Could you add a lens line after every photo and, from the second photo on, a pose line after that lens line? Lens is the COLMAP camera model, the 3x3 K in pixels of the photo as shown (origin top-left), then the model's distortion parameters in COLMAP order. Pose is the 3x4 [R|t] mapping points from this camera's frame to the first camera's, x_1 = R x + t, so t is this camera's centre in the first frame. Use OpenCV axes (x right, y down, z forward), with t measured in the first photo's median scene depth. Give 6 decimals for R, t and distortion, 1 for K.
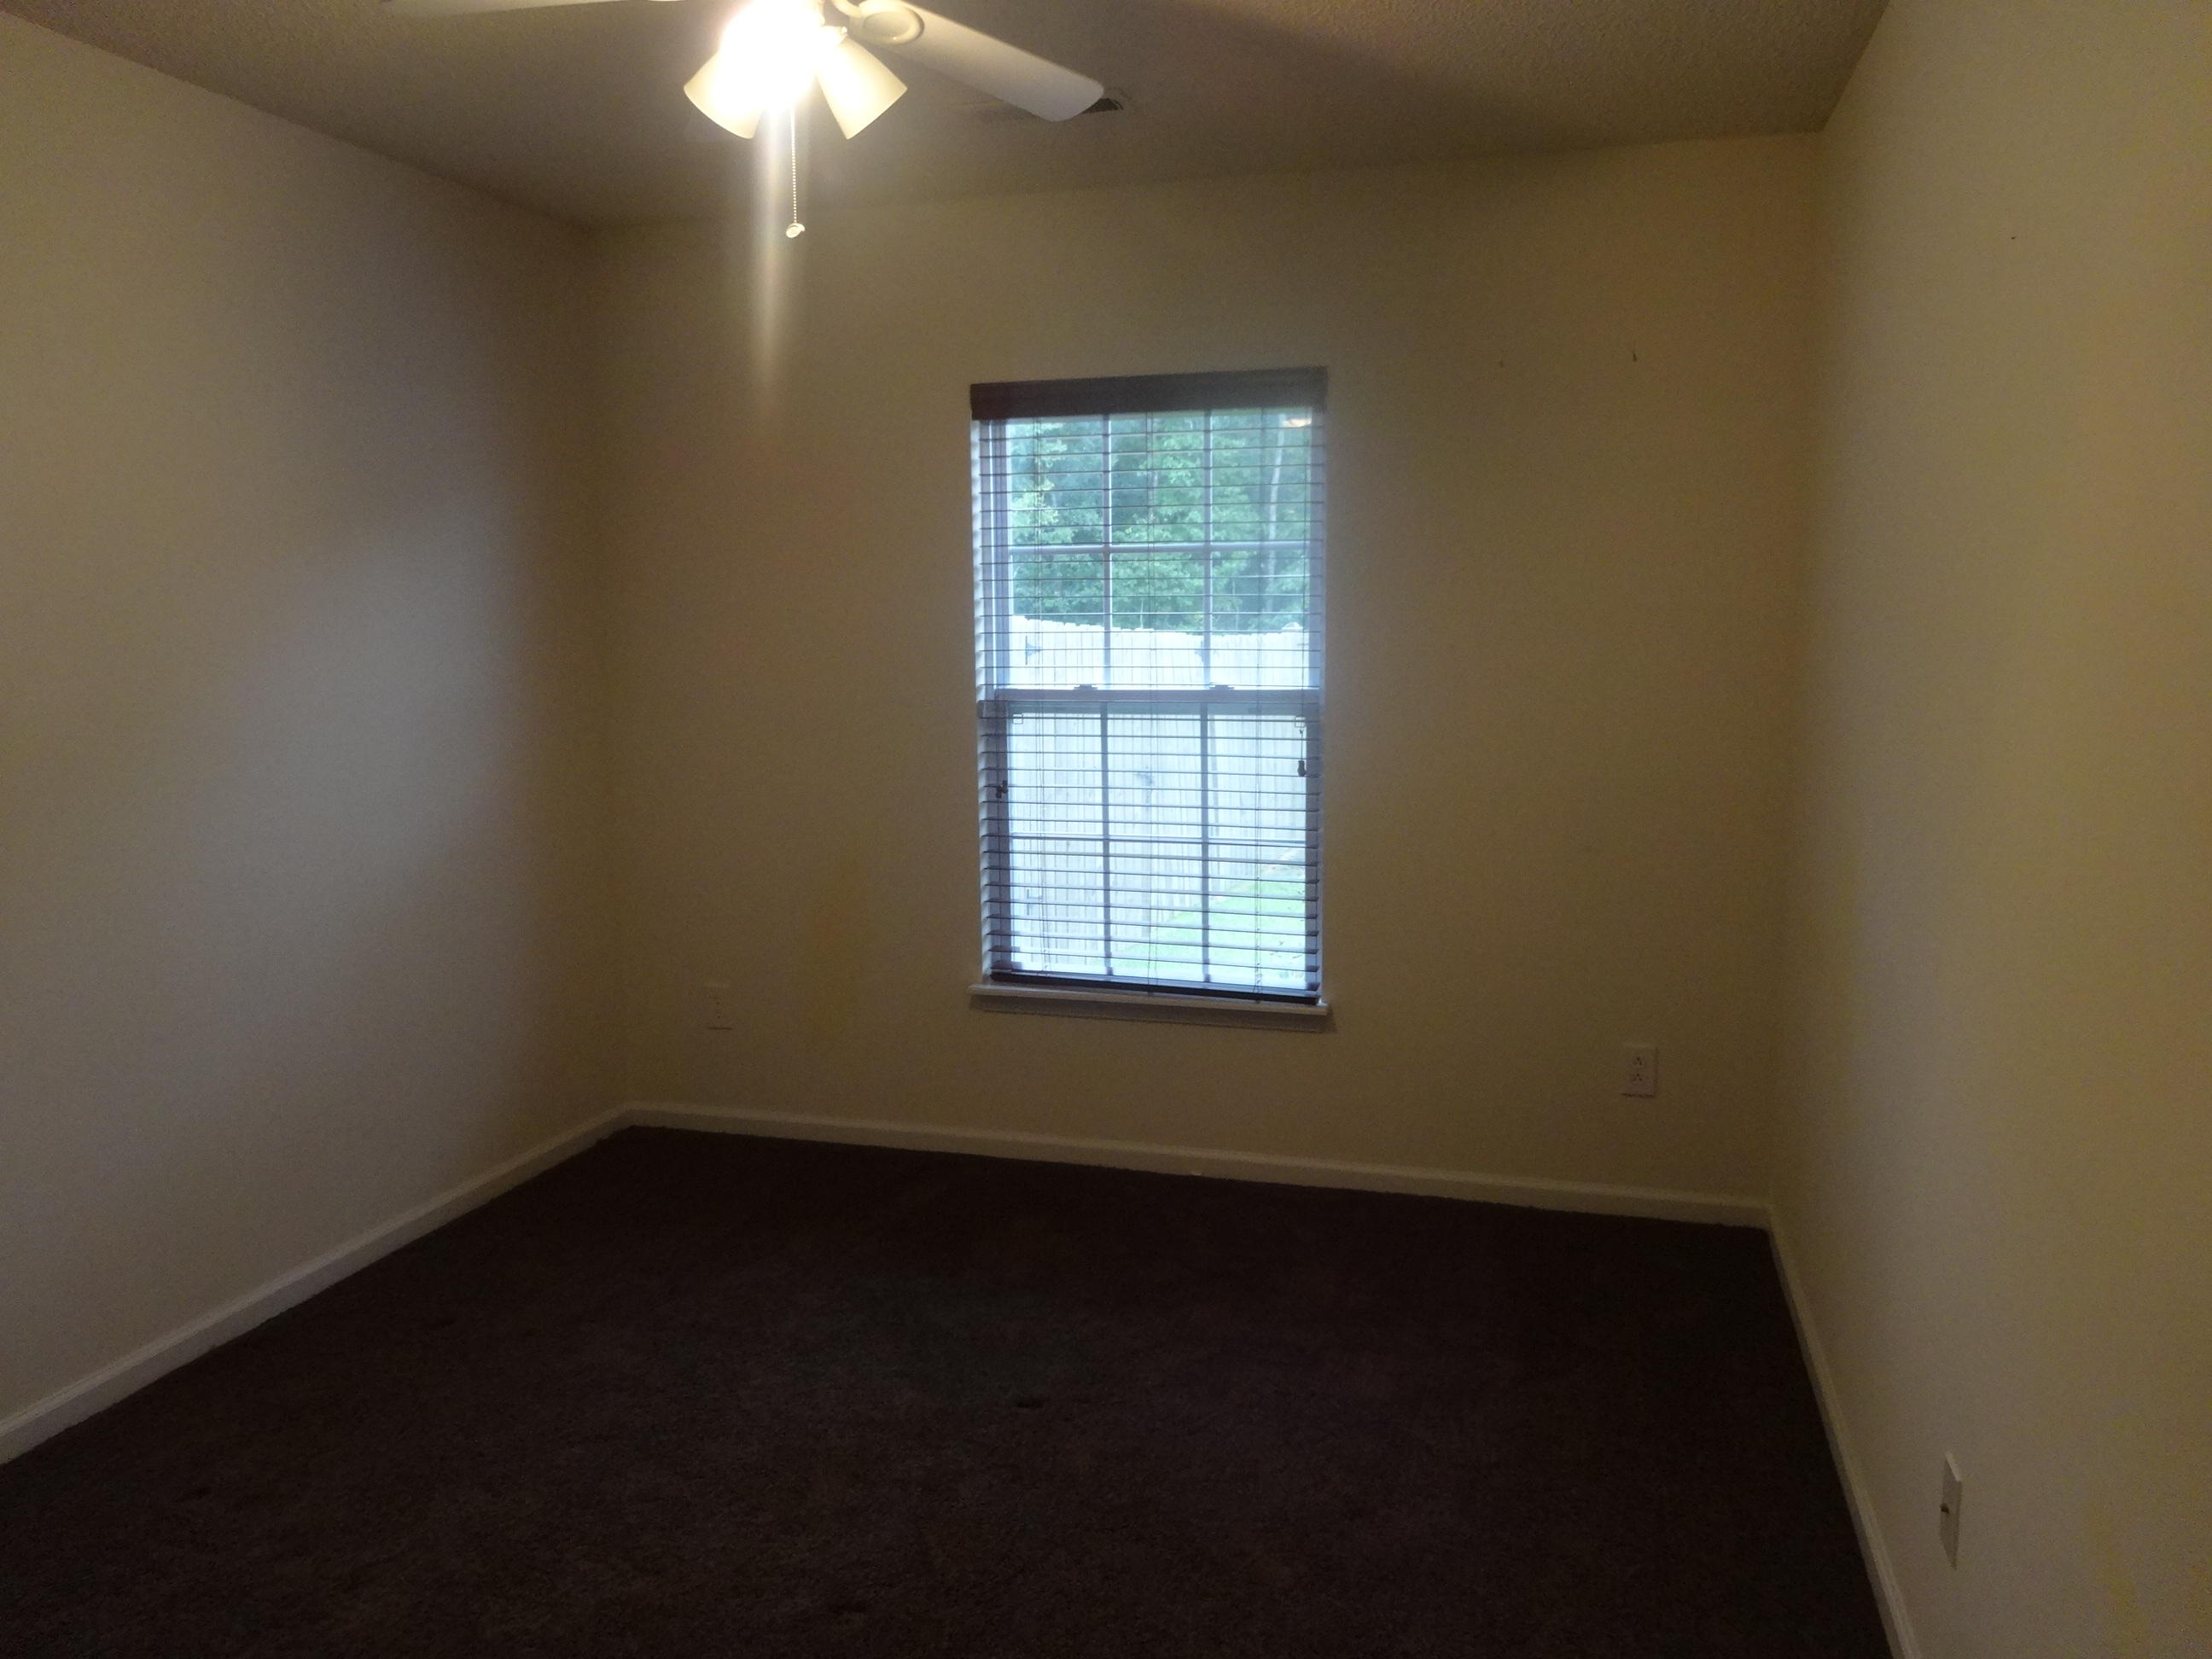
lens RADIAL K [[1627.8, 0, 1104.7], [0, 1627.8, 811.9], [0, 0, 1]] dist [-0.002248, -0.001048]
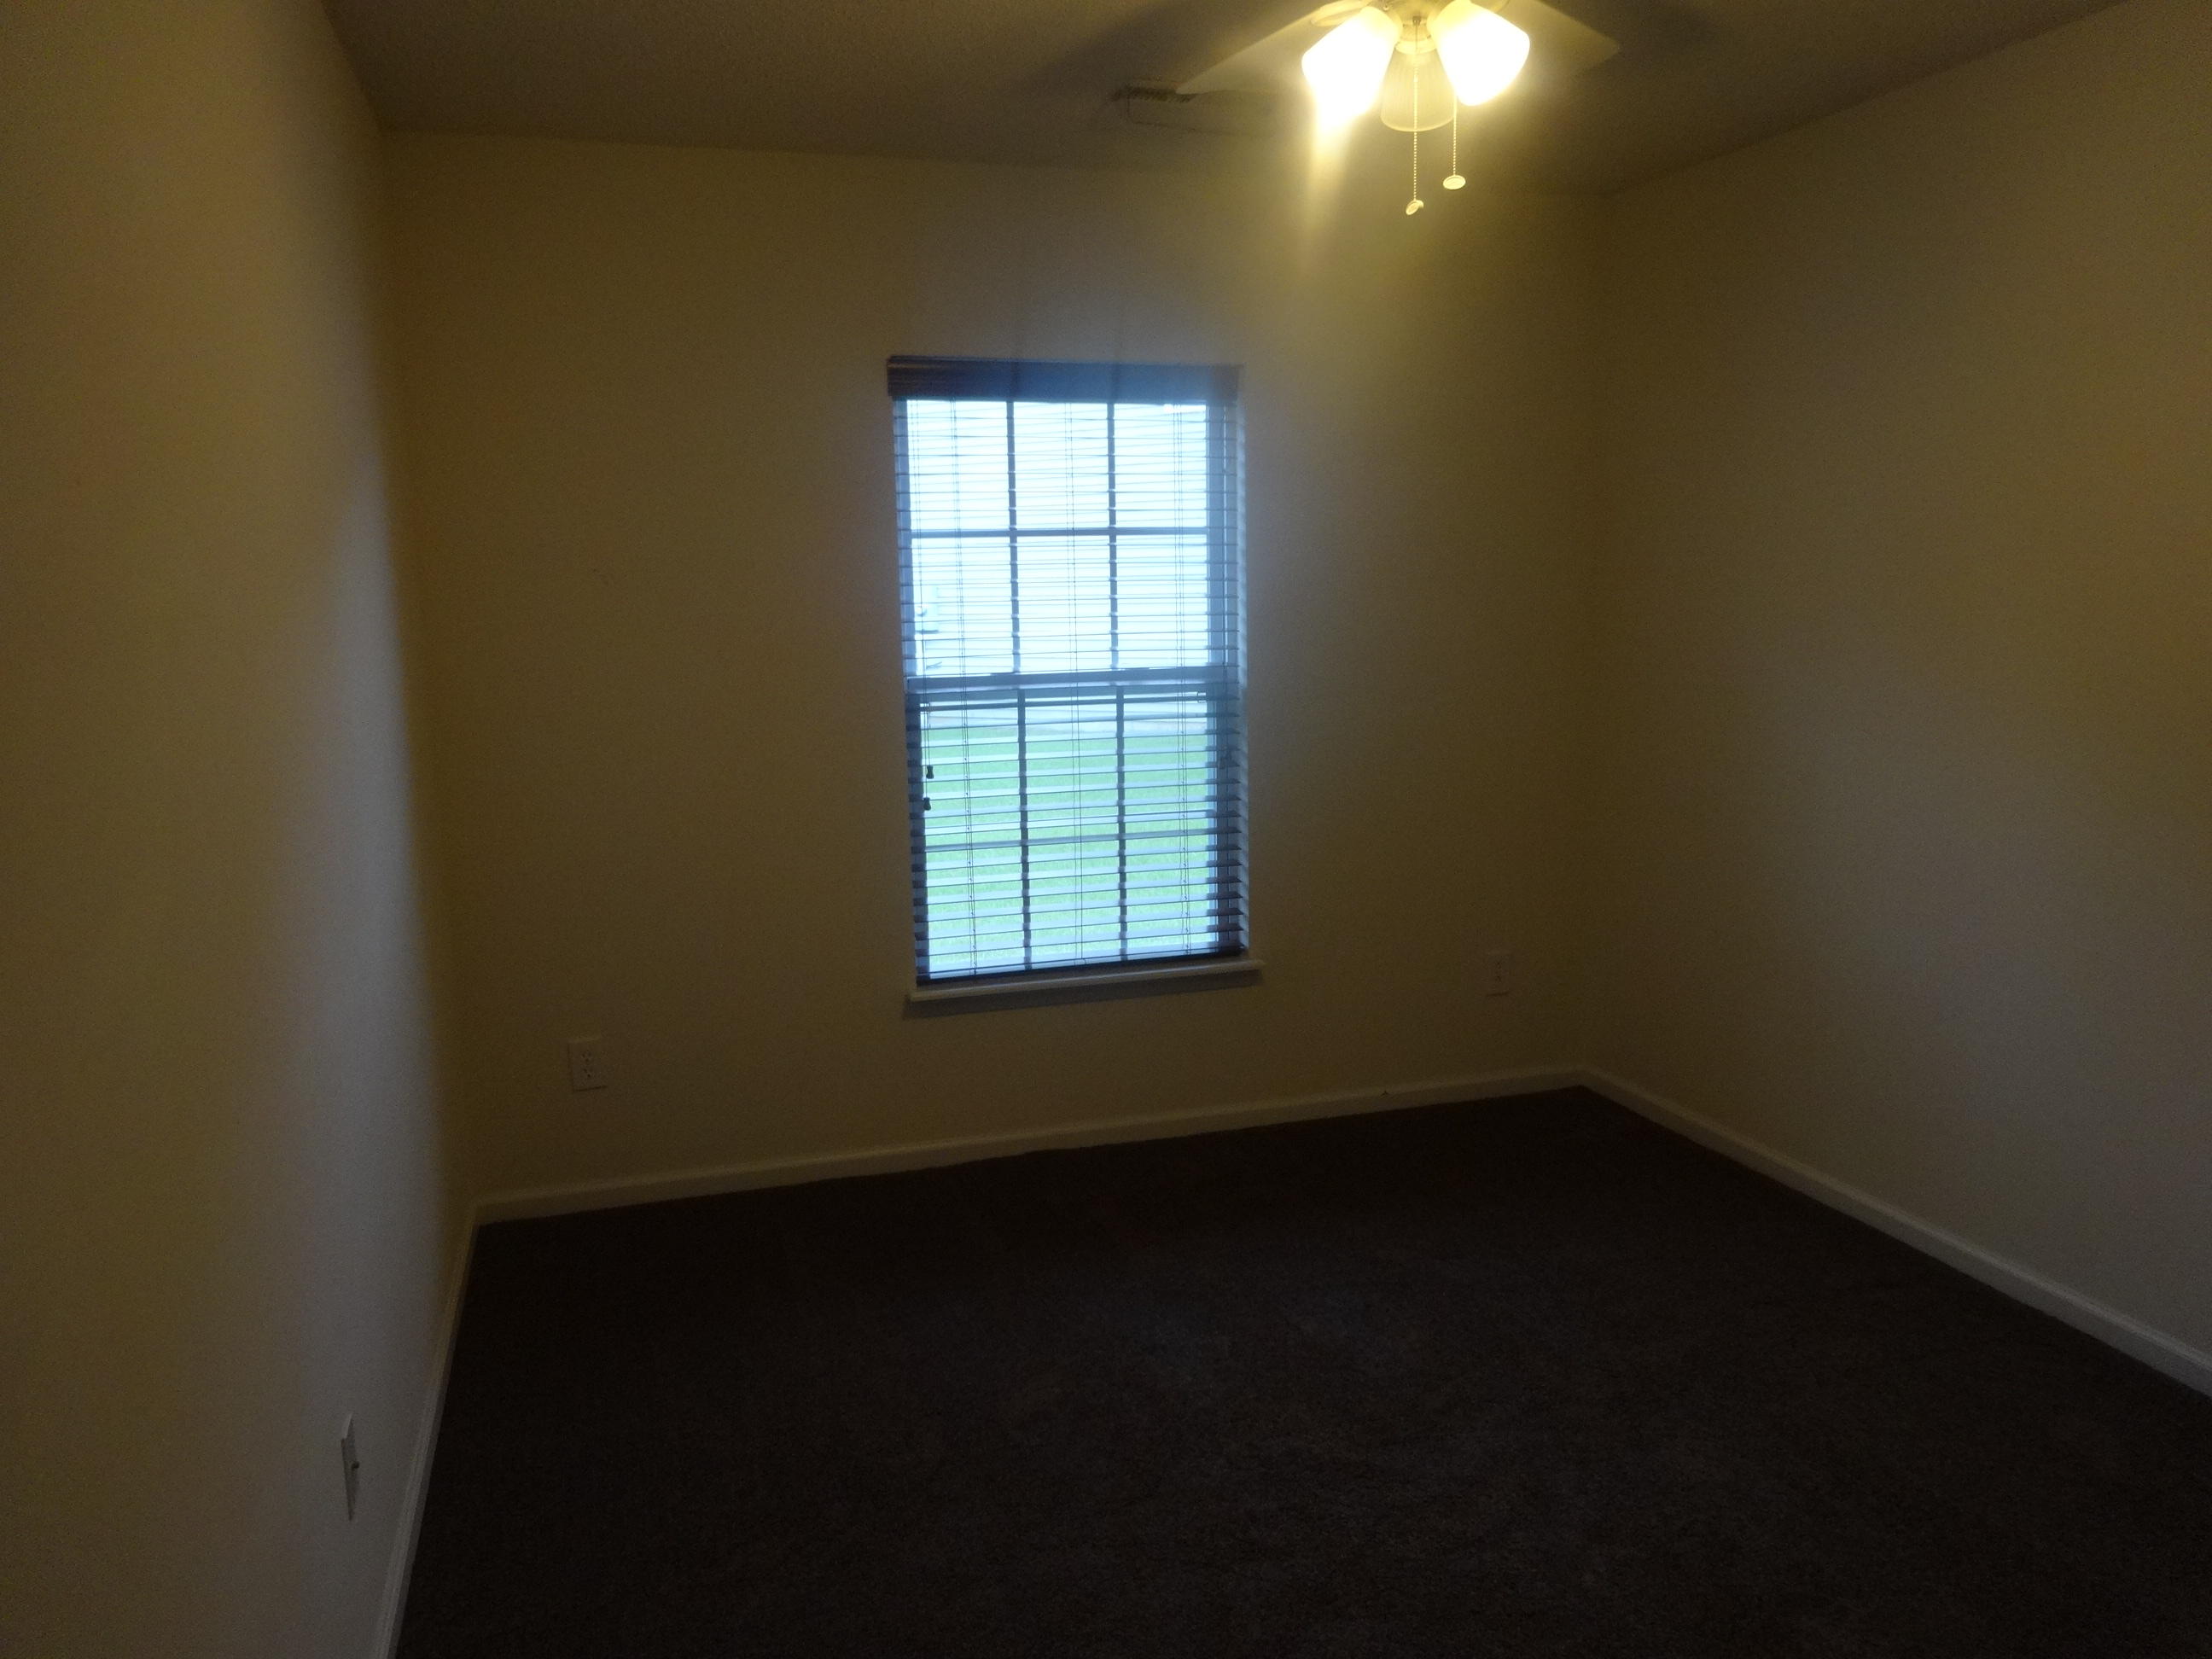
lens RADIAL K [[1607.2, 0, 1101.2], [0, 1607.2, 865.6], [0, 0, 1]] dist [-0.030031, -0.004562]
pose [[0.831072, -0.100823, 0.546950, -0.509376], [0.082225, 0.994898, 0.058459, -0.013931], [-0.550054, -0.003611, 0.835122, 0.154855]]
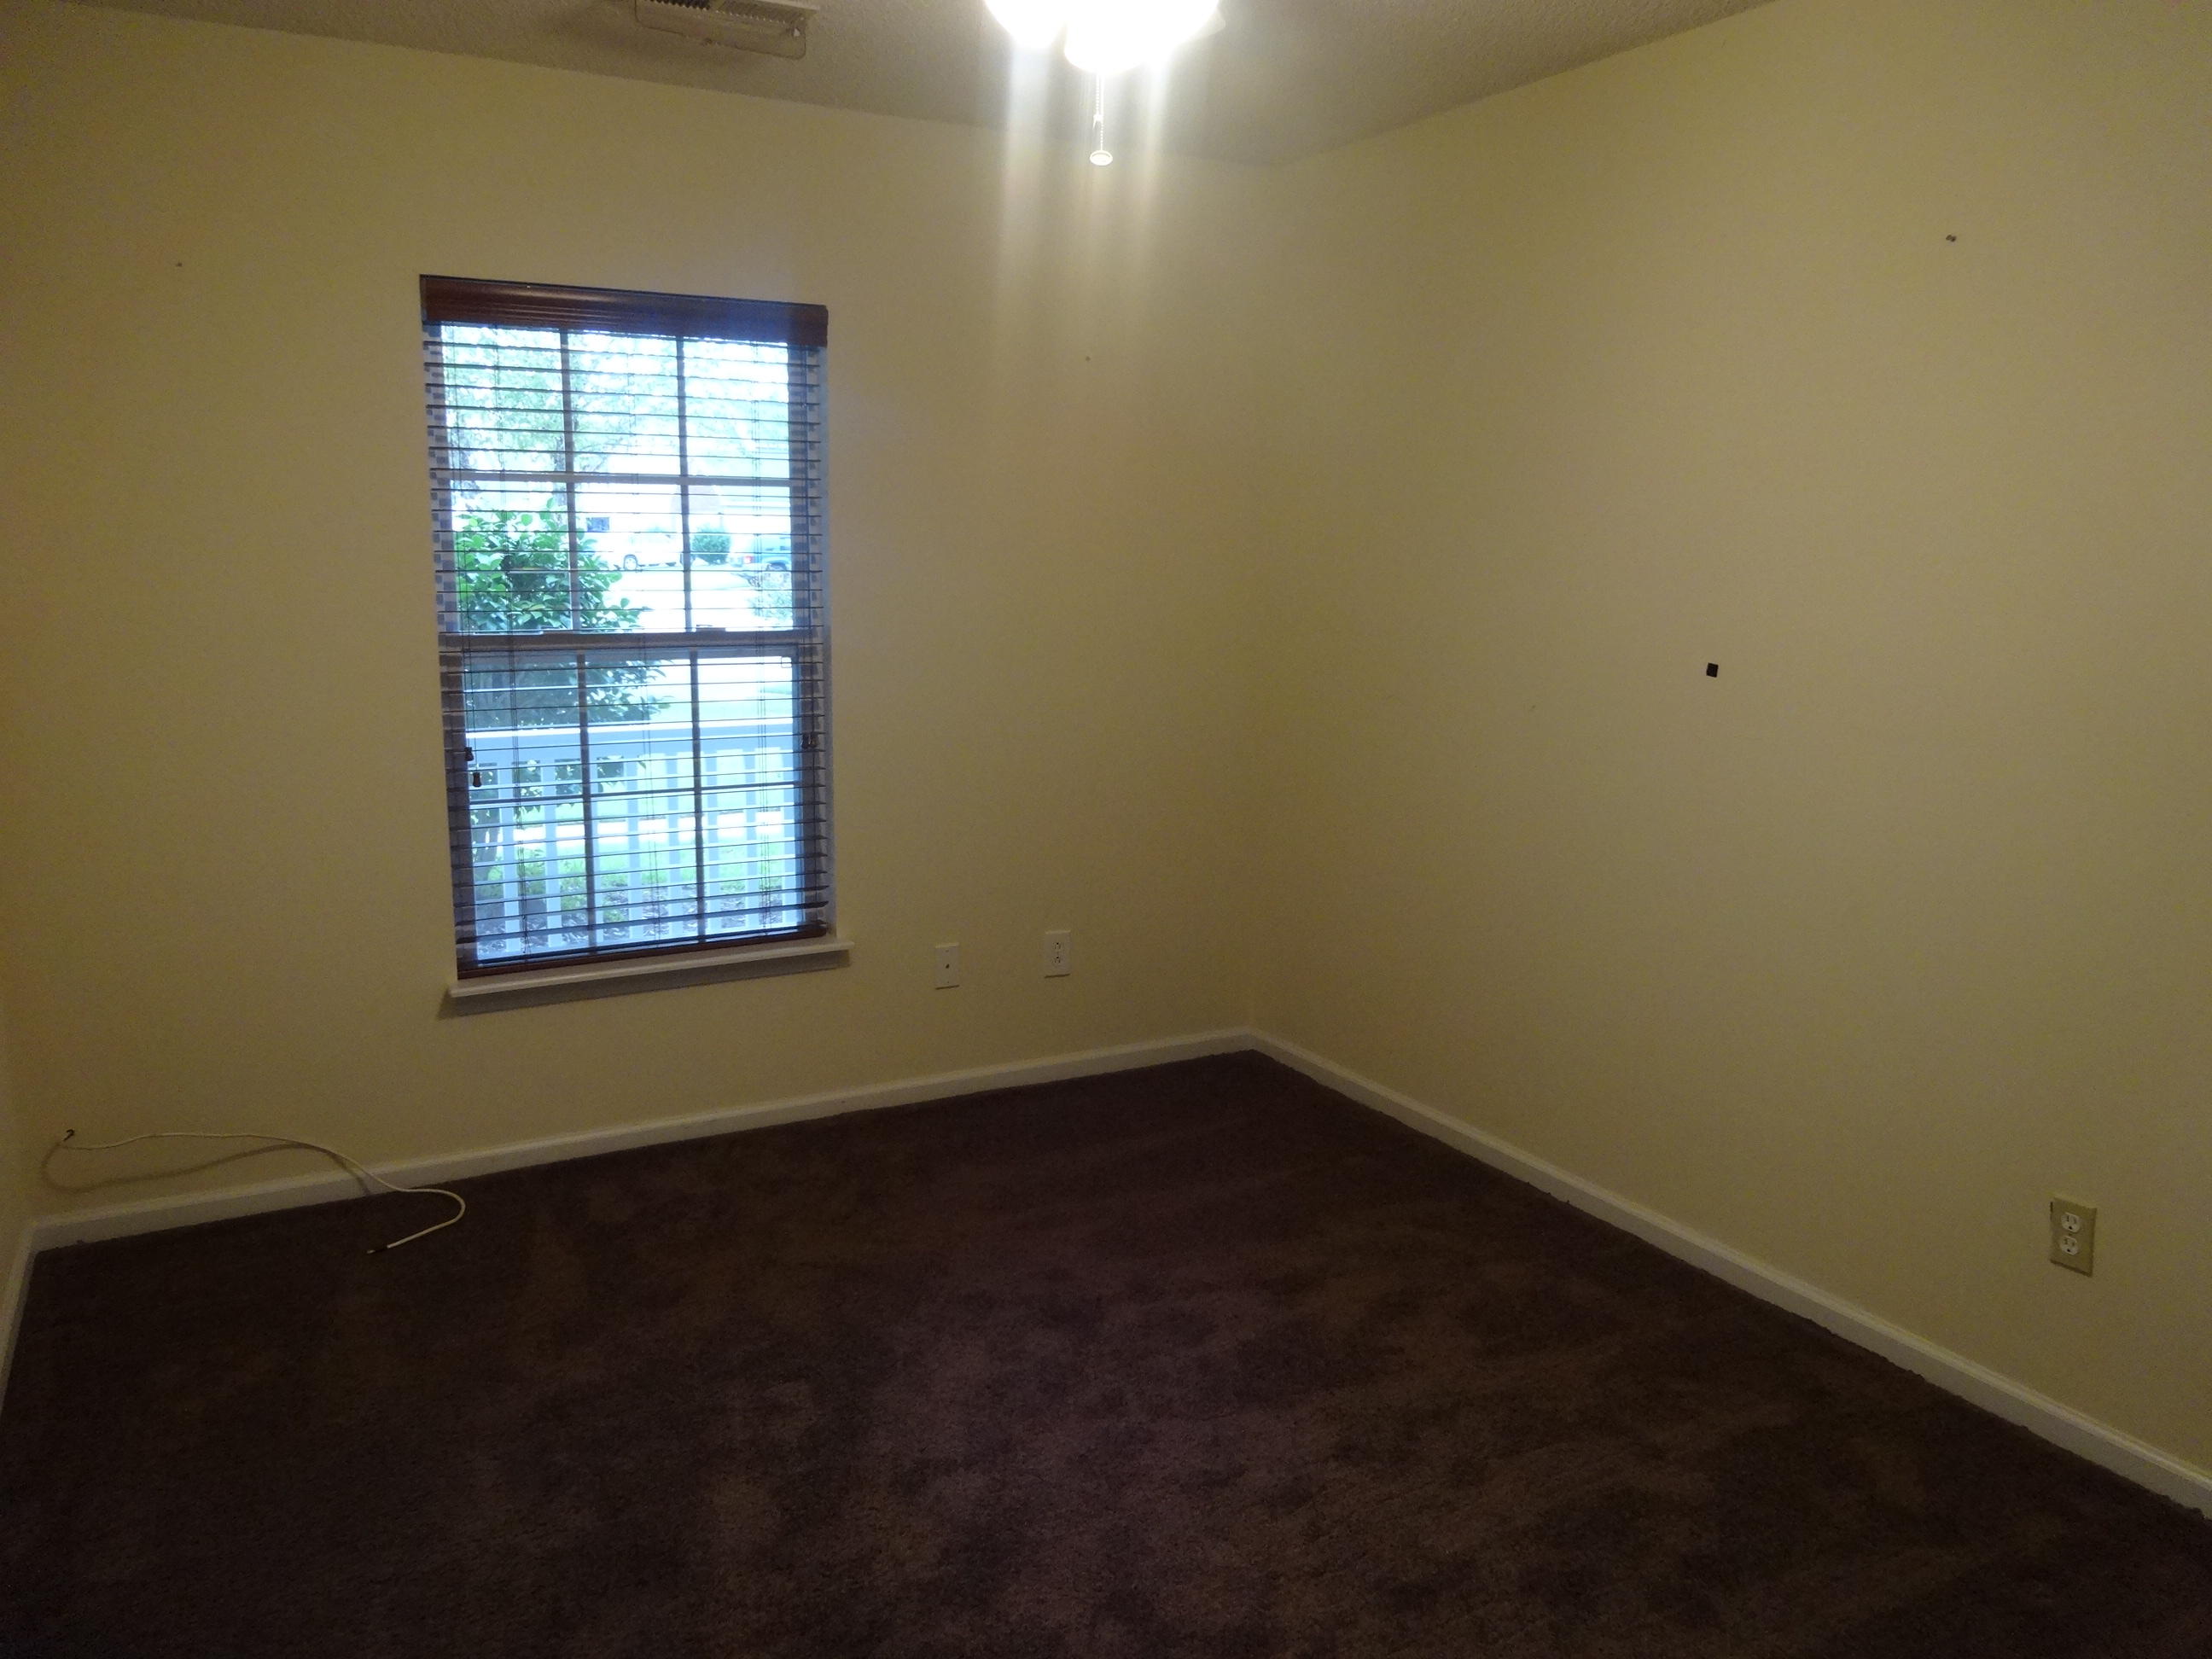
lens RADIAL K [[1648.1, 0, 1116.1], [0, 1648.1, 822.5], [0, 0, 1]] dist [0.003445, -0.002482]
pose [[0.705895, -0.102811, 0.700815, -0.452536], [0.075988, 0.994692, 0.069385, -0.012385], [-0.704228, 0.004275, 0.709961, 0.139149]]
